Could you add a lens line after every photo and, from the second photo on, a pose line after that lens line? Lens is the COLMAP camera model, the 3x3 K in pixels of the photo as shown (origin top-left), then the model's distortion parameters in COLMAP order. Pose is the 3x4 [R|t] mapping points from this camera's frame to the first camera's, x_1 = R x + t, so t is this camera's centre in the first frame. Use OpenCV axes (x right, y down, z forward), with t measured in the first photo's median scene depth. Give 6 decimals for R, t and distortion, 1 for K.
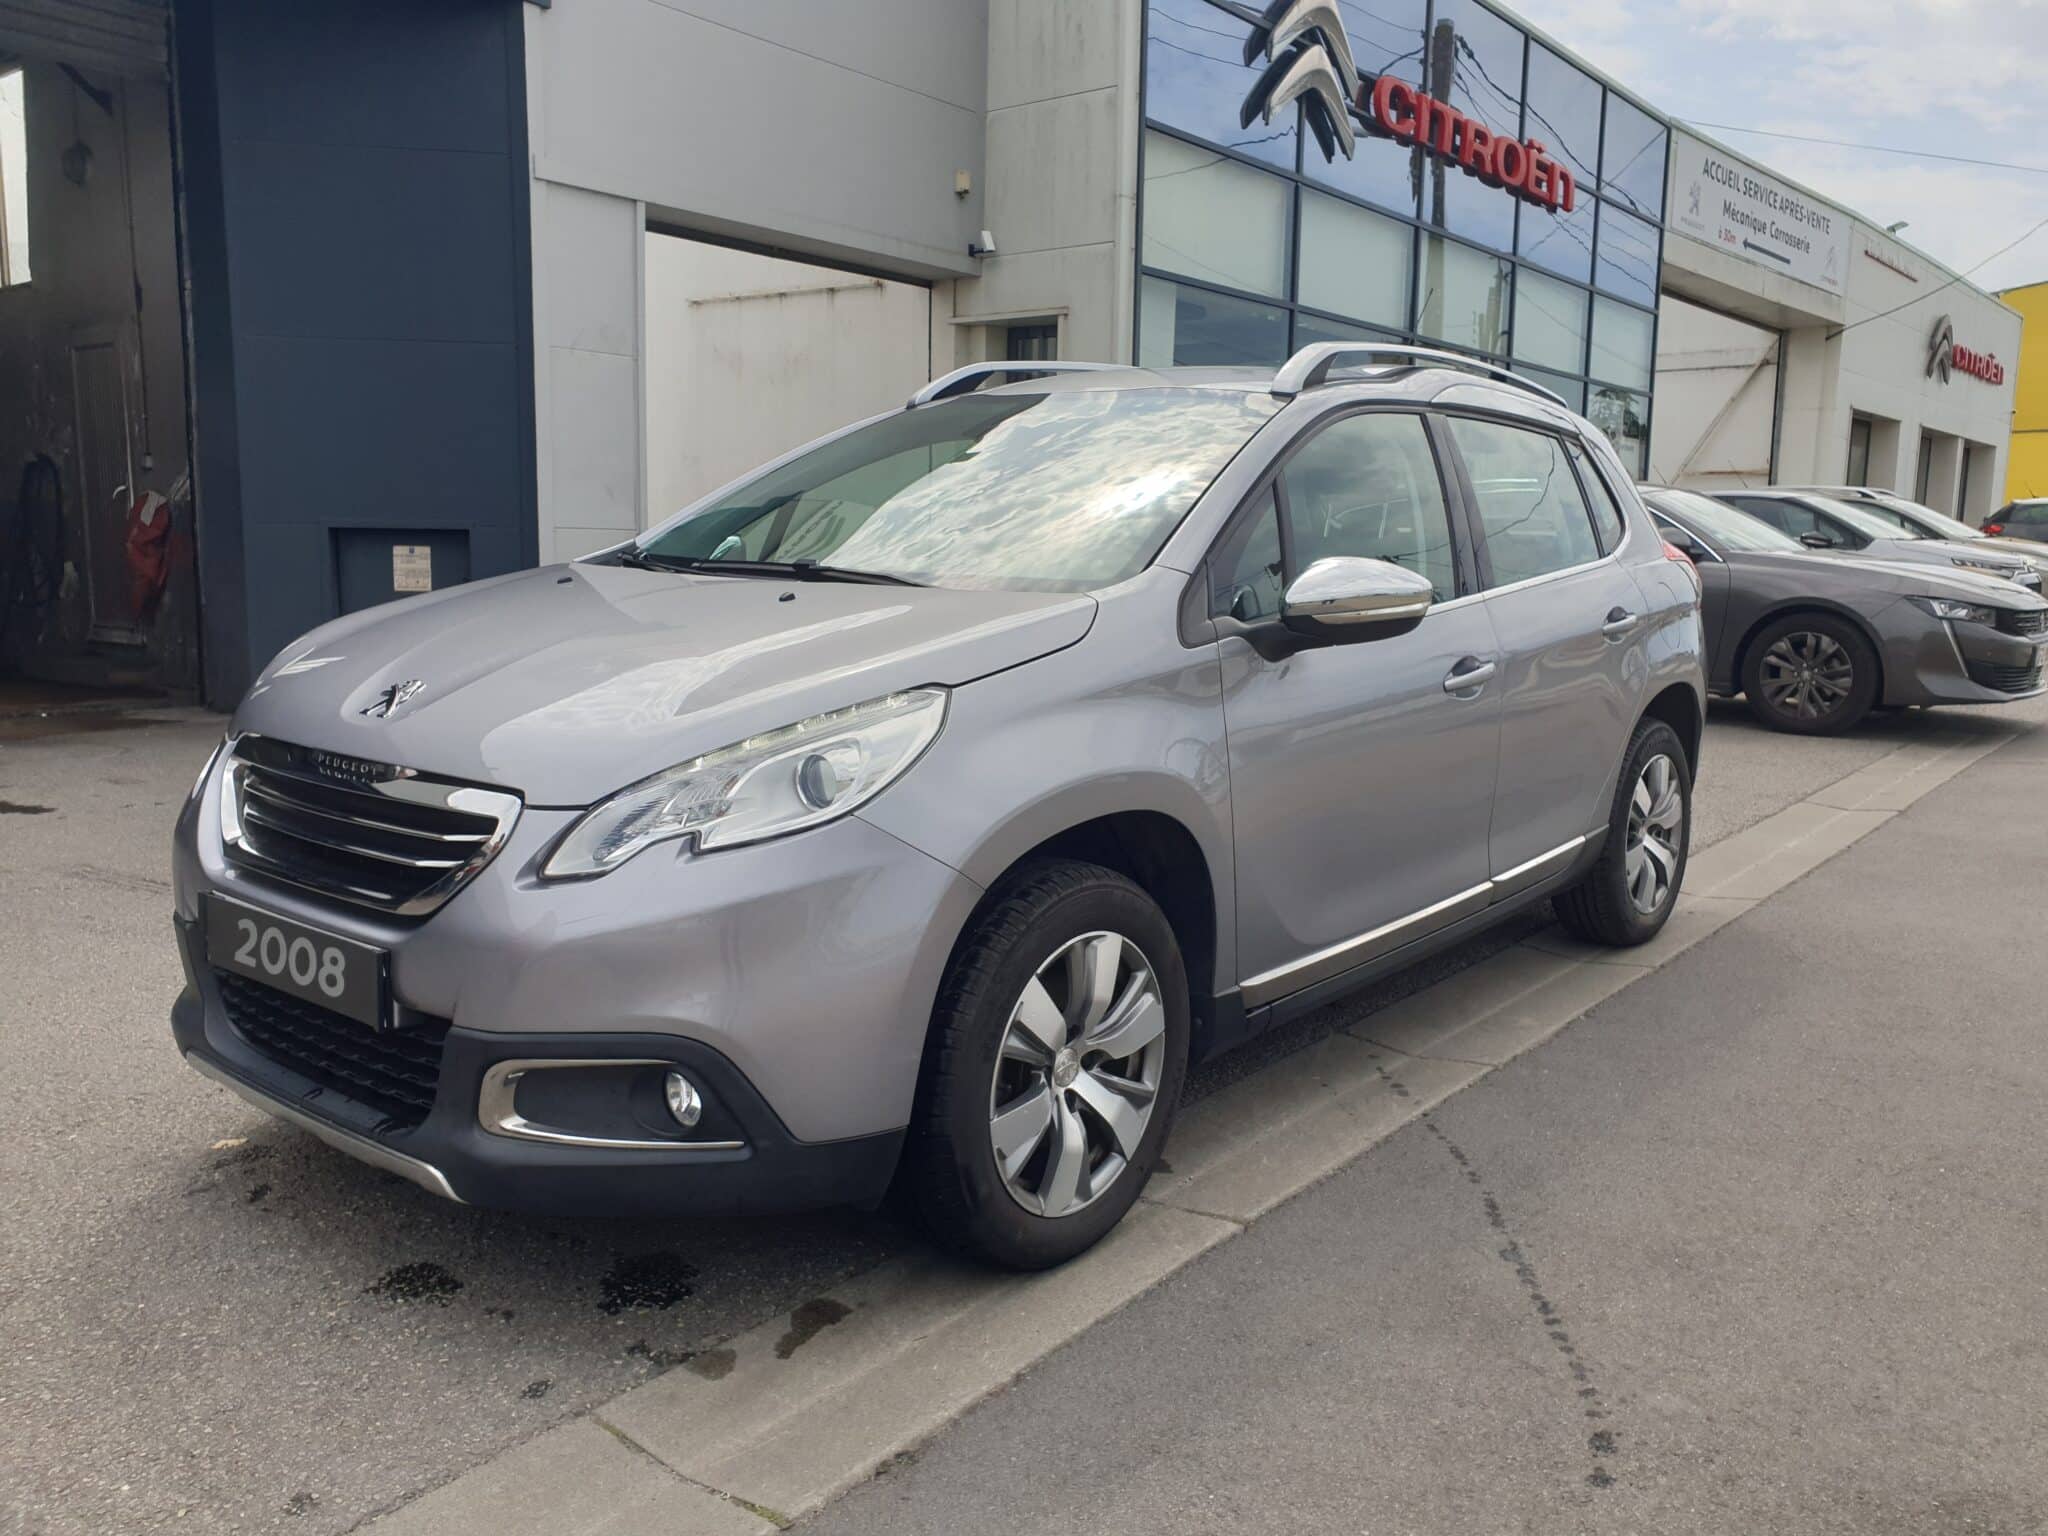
lens RADIAL K [[1603.3, 0, 1024.0], [0, 1603.3, 768.0], [0, 0, 1]] dist [0.004220, 0.041956]
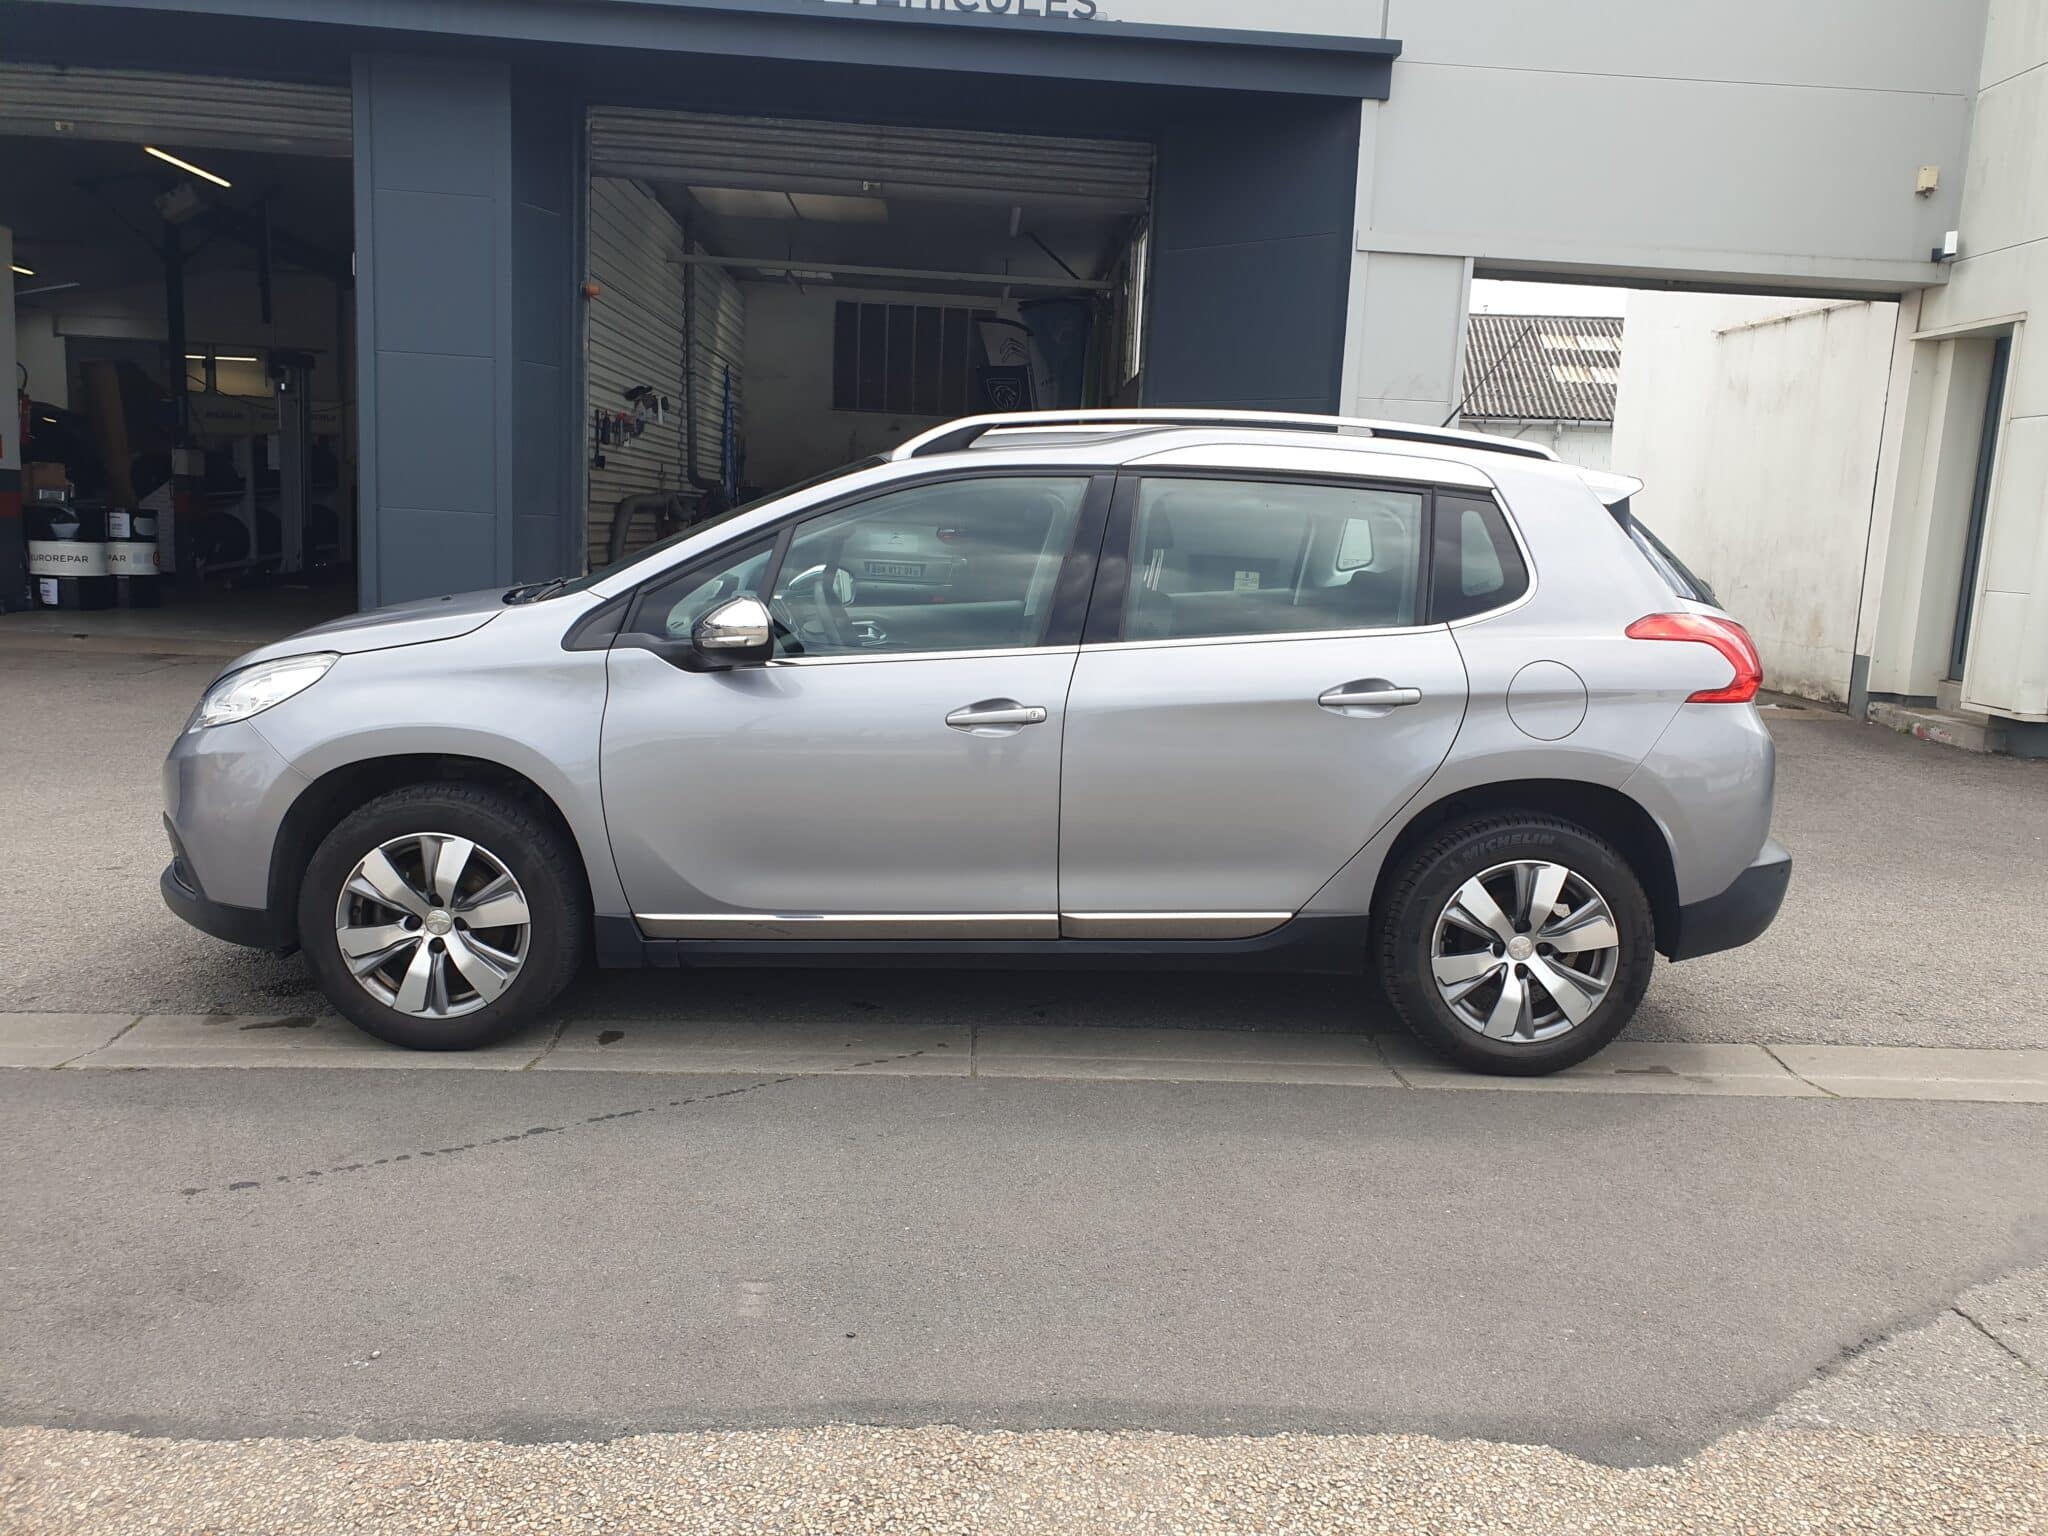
lens RADIAL K [[1570.1, 0, 1078.2], [0, 1570.1, 767.2], [0, 0, 1]] dist [0.015889, 0.003742]
pose [[0.663204, 0.131801, -0.736742, 0.860696], [-0.140614, 0.988785, 0.050312, -0.065344], [0.735111, 0.070229, 0.674300, 0.254090]]
